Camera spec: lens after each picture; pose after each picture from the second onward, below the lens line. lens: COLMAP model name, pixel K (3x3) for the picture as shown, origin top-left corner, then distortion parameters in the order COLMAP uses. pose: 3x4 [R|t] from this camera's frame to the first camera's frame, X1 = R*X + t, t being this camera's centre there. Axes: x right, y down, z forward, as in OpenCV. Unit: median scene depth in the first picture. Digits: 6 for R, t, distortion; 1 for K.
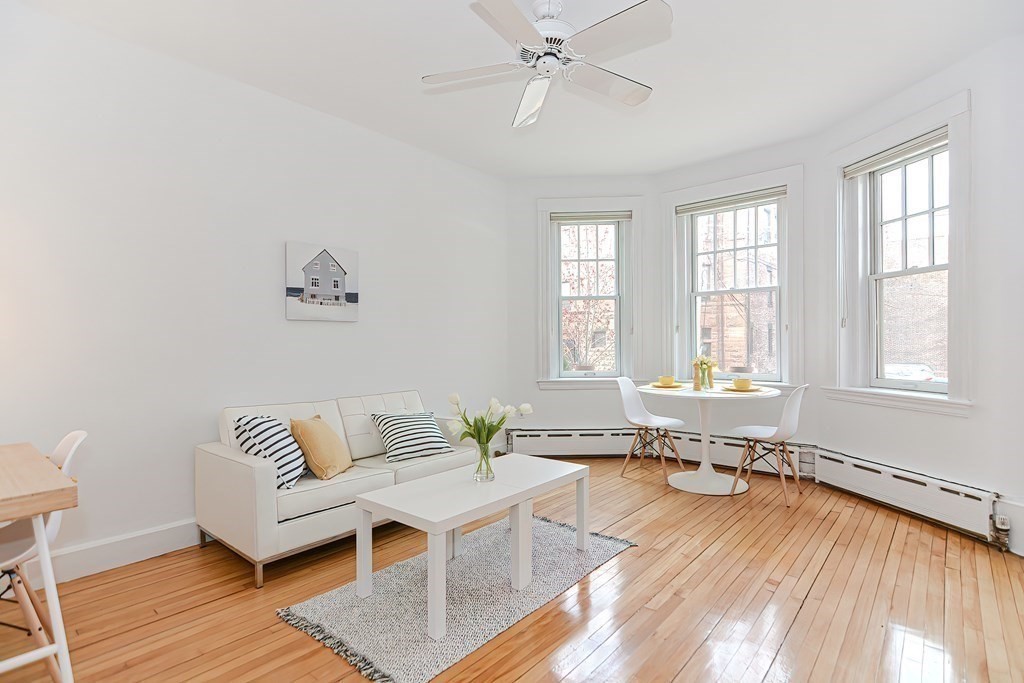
lens RADIAL K [[497.3, 0, 512.9], [0, 497.3, 345.6], [0, 0, 1]] dist [0.012409, -0.007708]
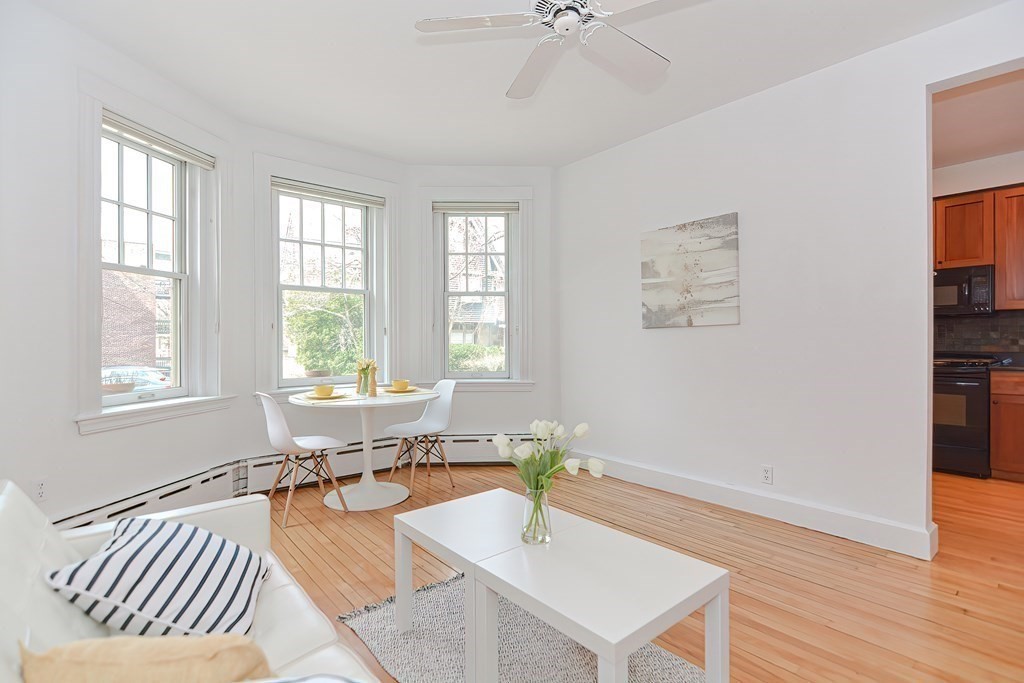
lens RADIAL K [[494.0, 0, 512.0], [0, 494.0, 341.5], [0, 0, 1]] dist [0.002833, -0.000272]
pose [[0.162252, 0.005808, 0.986732, -0.530422], [0.006349, 0.999956, -0.006929, -0.003692], [-0.986729, 0.007389, 0.162208, 0.649956]]
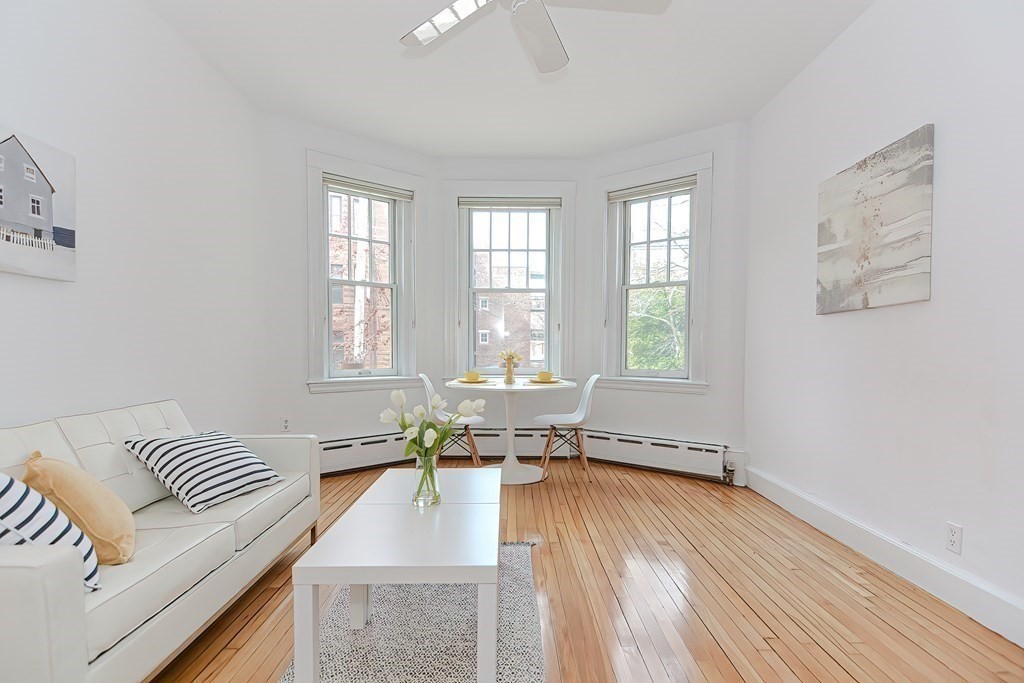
lens RADIAL K [[504.2, 0, 511.9], [0, 504.2, 370.5], [0, 0, 1]] dist [0.003796, -0.008907]
pose [[0.753584, -0.015904, 0.657159, -0.322608], [-0.009897, 0.999319, 0.035533, 0.028129], [-0.657277, -0.033281, 0.752914, 0.248203]]
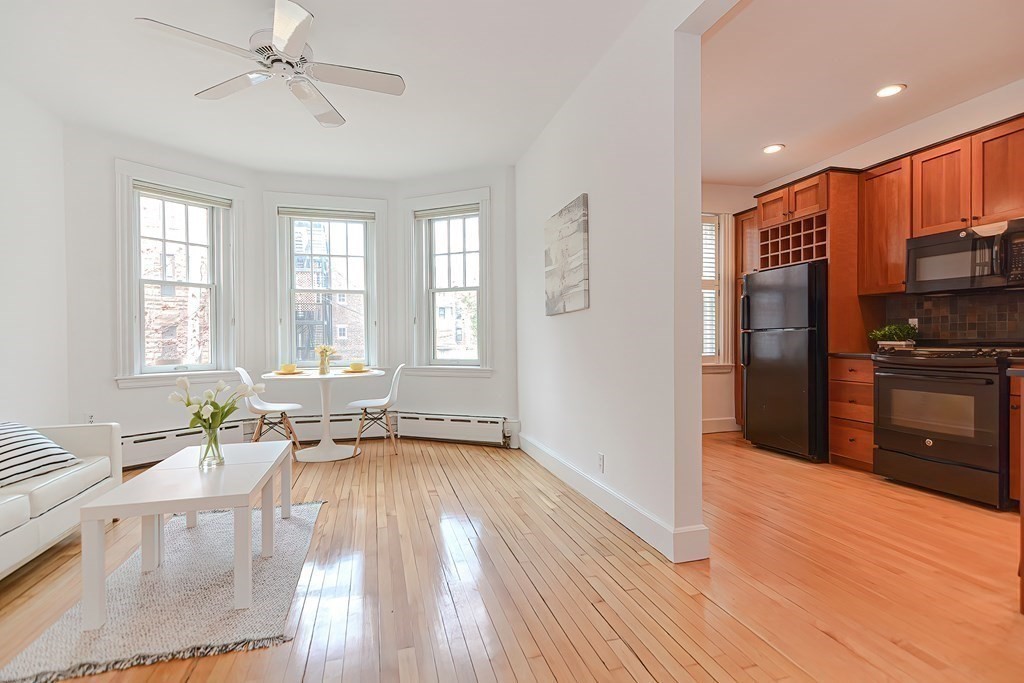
lens RADIAL K [[497.3, 0, 512.9], [0, 497.3, 345.6], [0, 0, 1]] dist [0.012409, -0.007708]
pose [[0.554538, -0.002795, 0.832153, -0.379624], [0.005847, 0.999983, -0.000538, 0.028691], [-0.832138, 0.005164, 0.554545, -0.013568]]
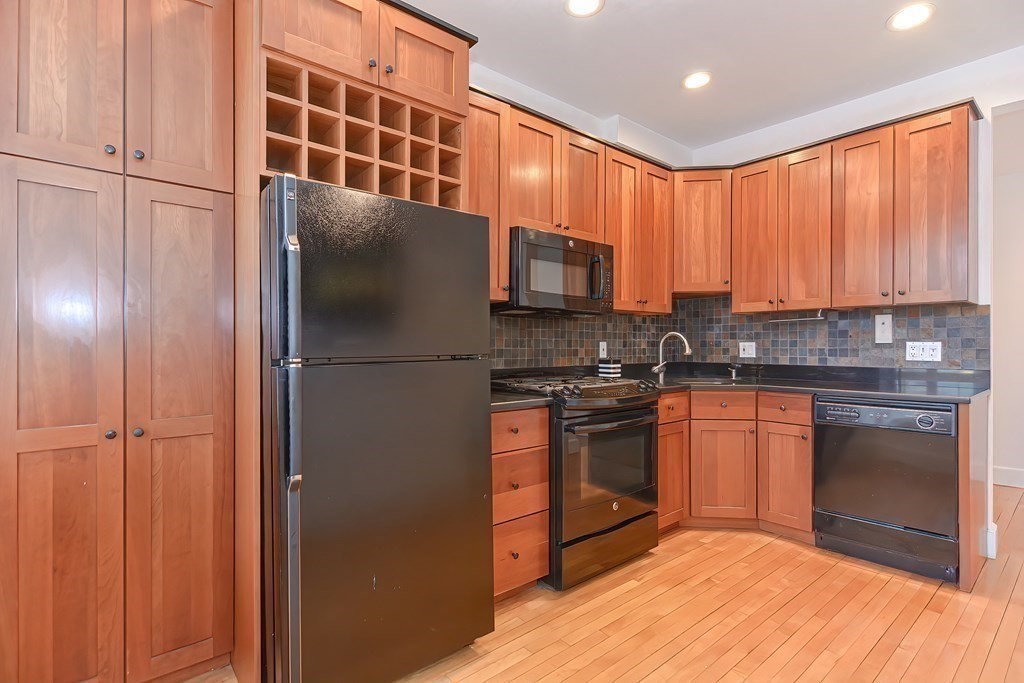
lens RADIAL K [[490.4, 0, 510.3], [0, 490.4, 345.6], [0, 0, 1]] dist [0.004950, -0.000301]
pose [[-0.985993, 0.010770, 0.166437, 0.838939], [0.011389, 0.999931, 0.002765, -0.020463], [-0.166396, 0.004622, -0.986048, 0.570025]]
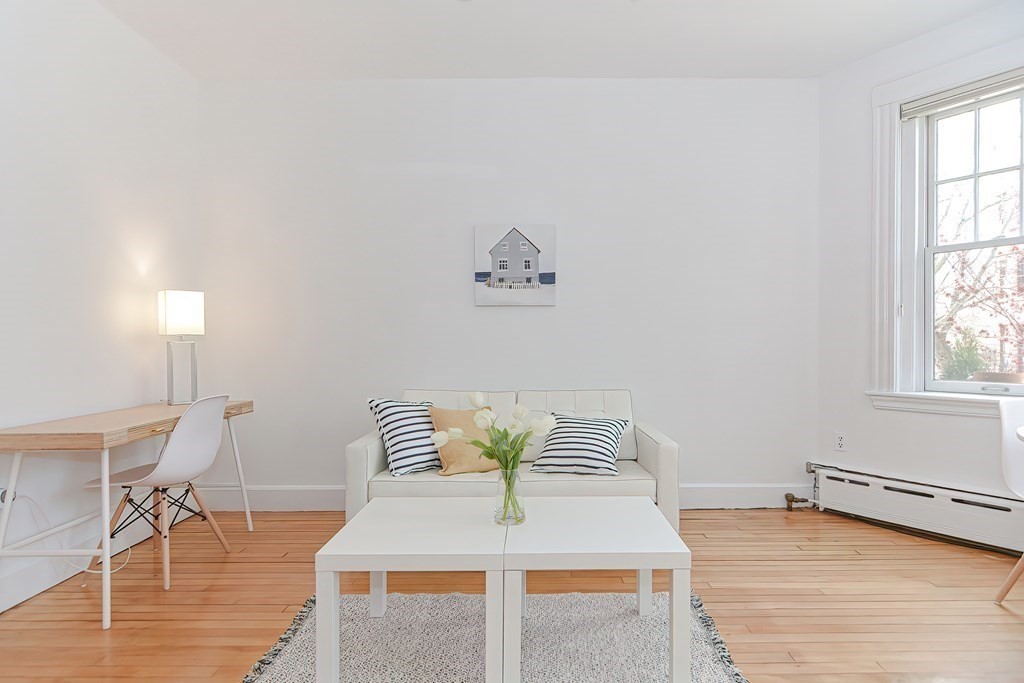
lens RADIAL K [[497.3, 0, 512.9], [0, 497.3, 345.6], [0, 0, 1]] dist [0.012409, -0.007708]
pose [[0.650445, 0.009715, -0.759491, 0.311555], [-0.006436, 0.999953, 0.007279, 0.017053], [0.759526, 0.000154, 0.650477, 0.387547]]
